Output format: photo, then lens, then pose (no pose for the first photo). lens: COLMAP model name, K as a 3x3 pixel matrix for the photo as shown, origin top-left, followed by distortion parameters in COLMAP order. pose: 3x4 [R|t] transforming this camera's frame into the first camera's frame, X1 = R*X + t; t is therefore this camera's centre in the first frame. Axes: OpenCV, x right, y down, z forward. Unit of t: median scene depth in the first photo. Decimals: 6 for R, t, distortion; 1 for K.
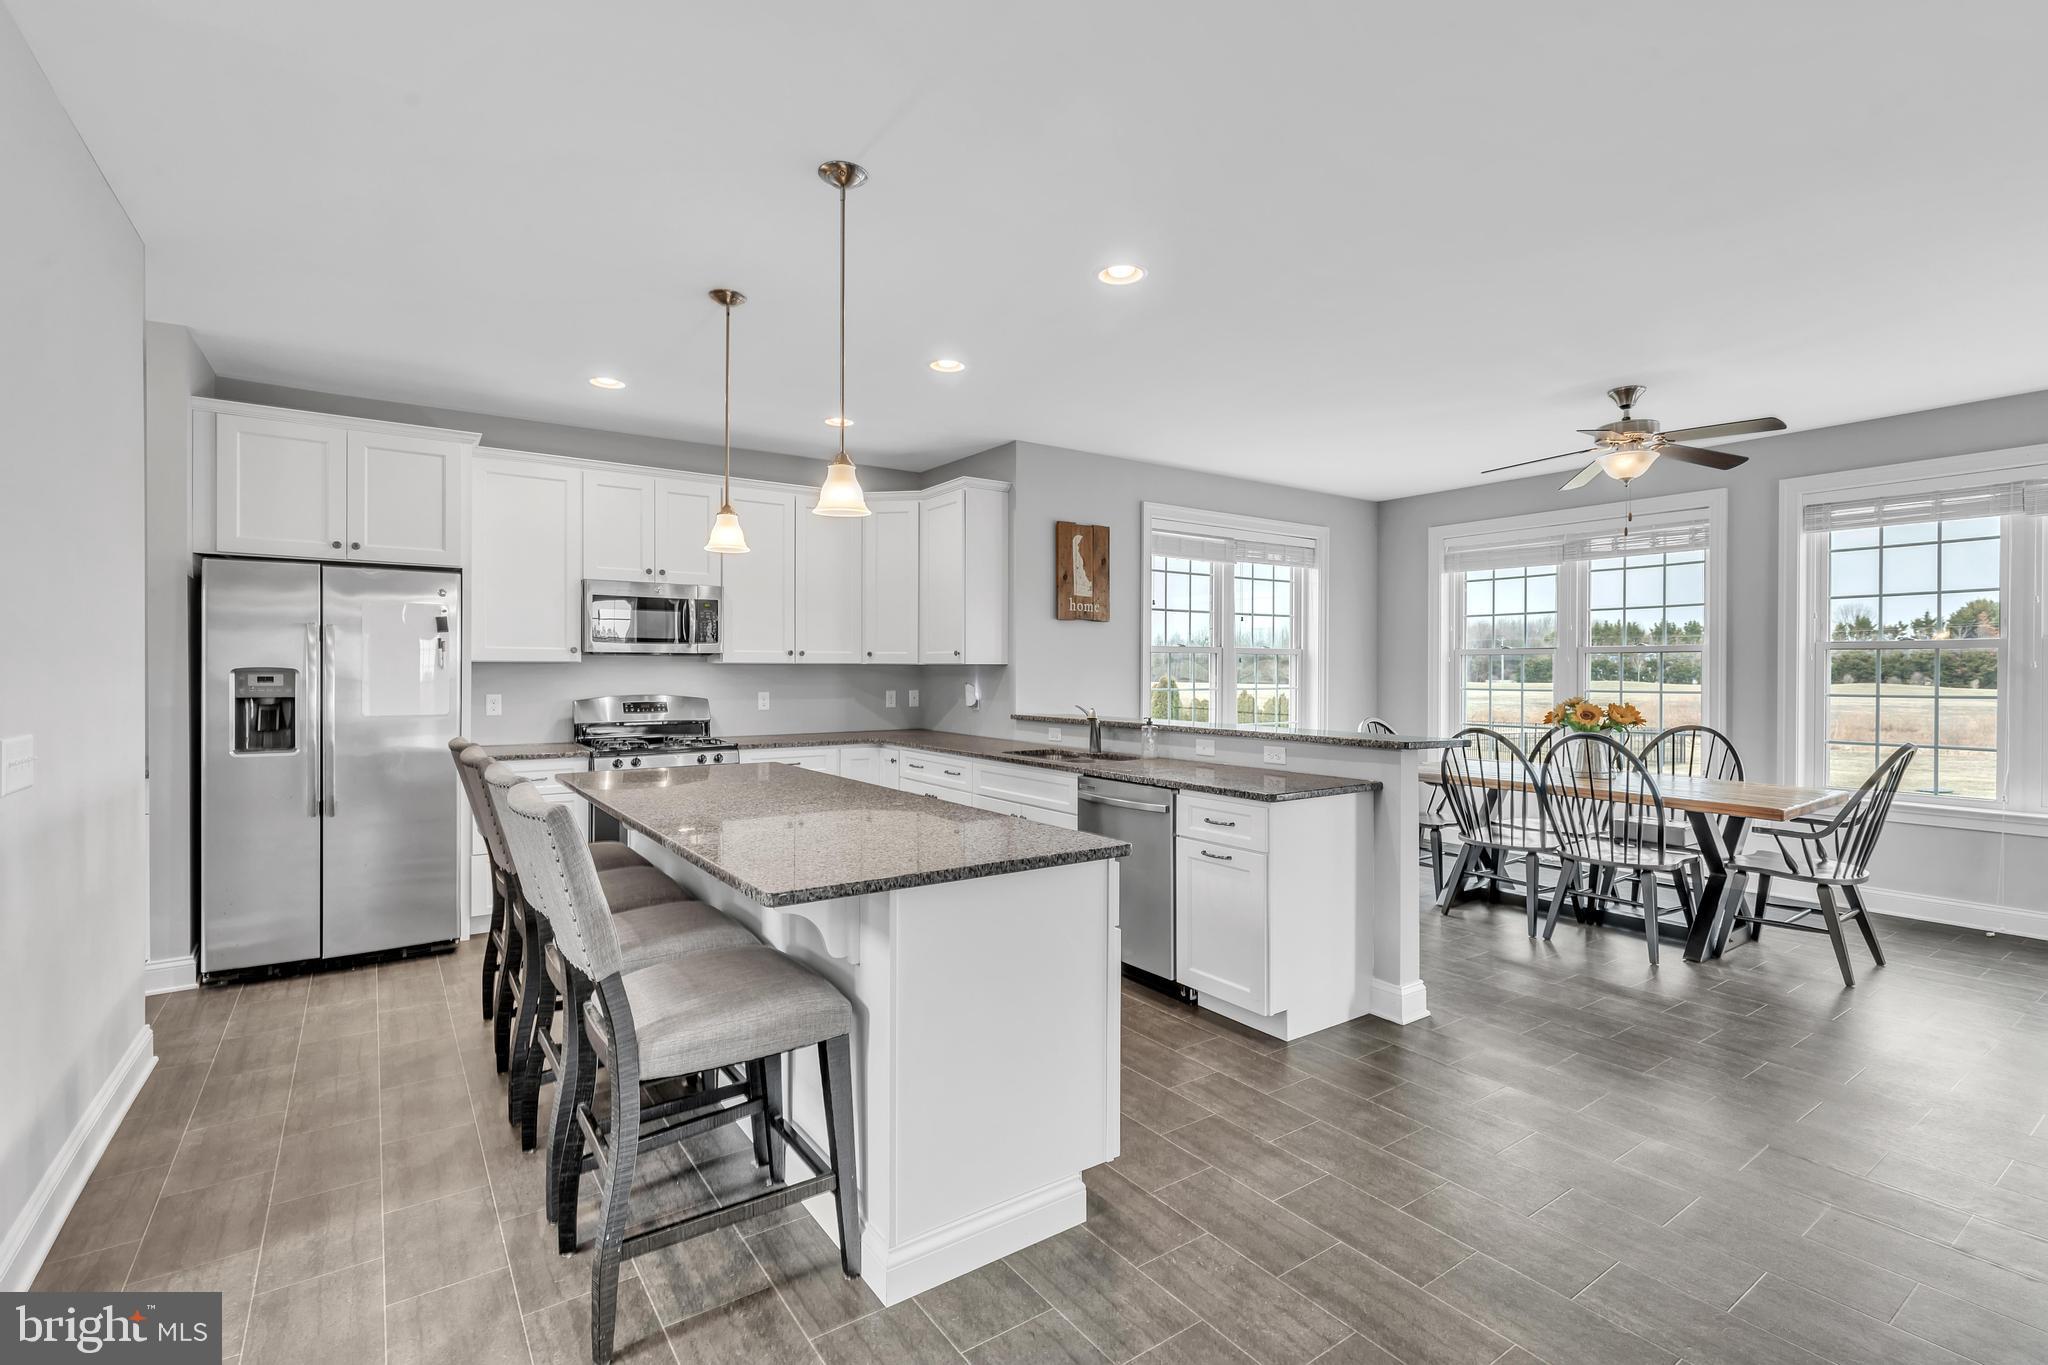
lens RADIAL K [[931.2, 0, 1025.9], [0, 931.2, 674.2], [0, 0, 1]] dist [0.005163, 0.000498]
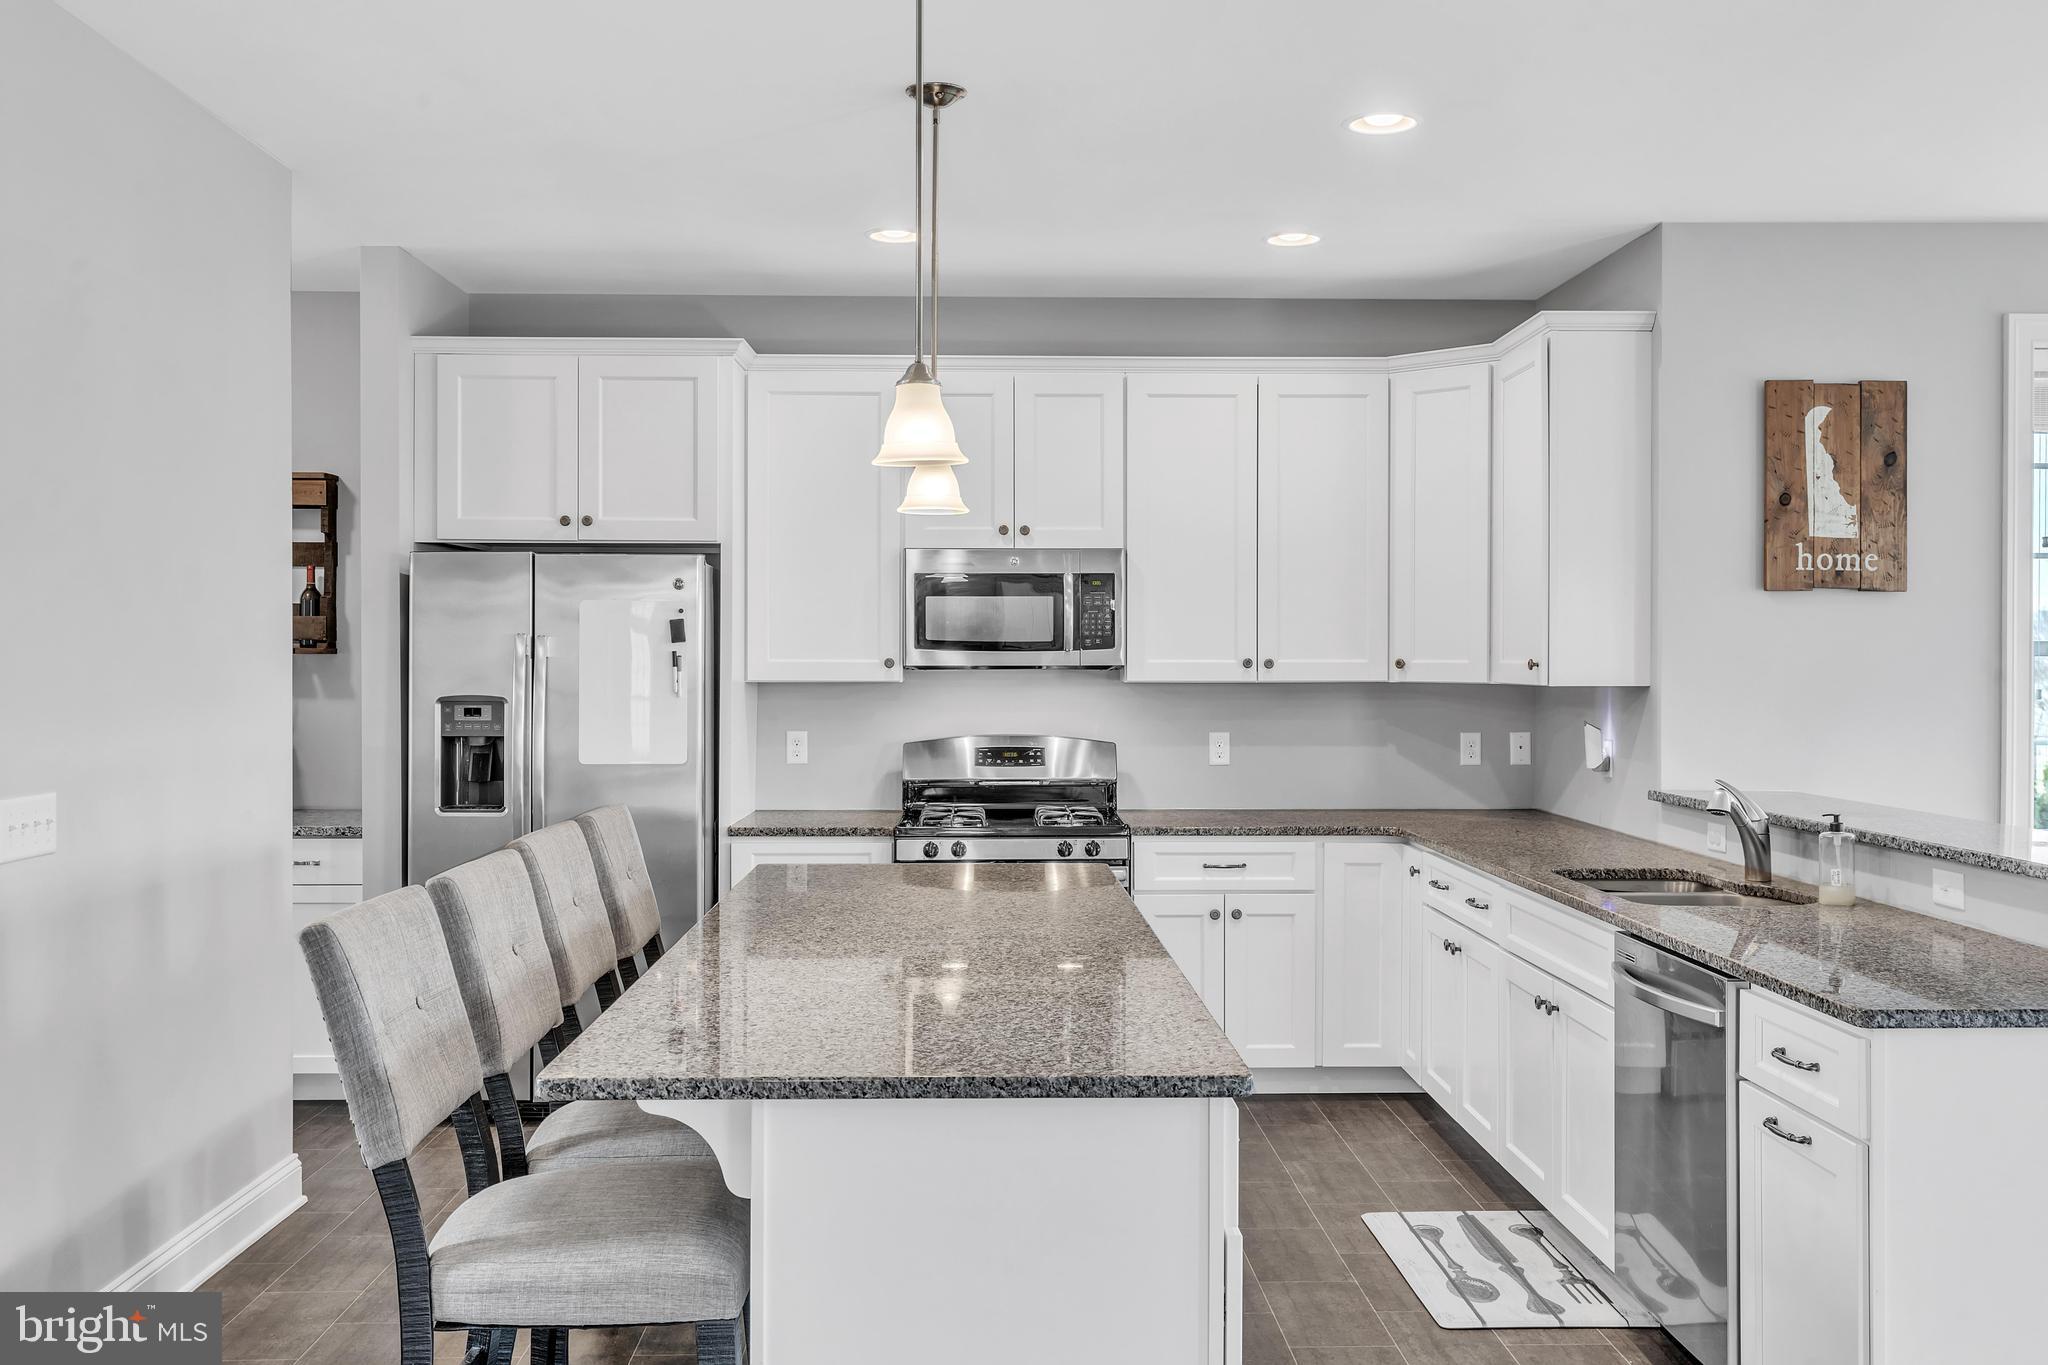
lens RADIAL K [[1822.1, 0, 1023.6], [0, 1822.1, 670.5], [0, 0, 1]] dist [0.013725, 0.001476]
pose [[0.834531, 0.000805, -0.550960, 0.235389], [-0.000406, 1.000000, 0.000847, -0.019776], [0.550961, -0.000484, 0.834531, 0.027741]]
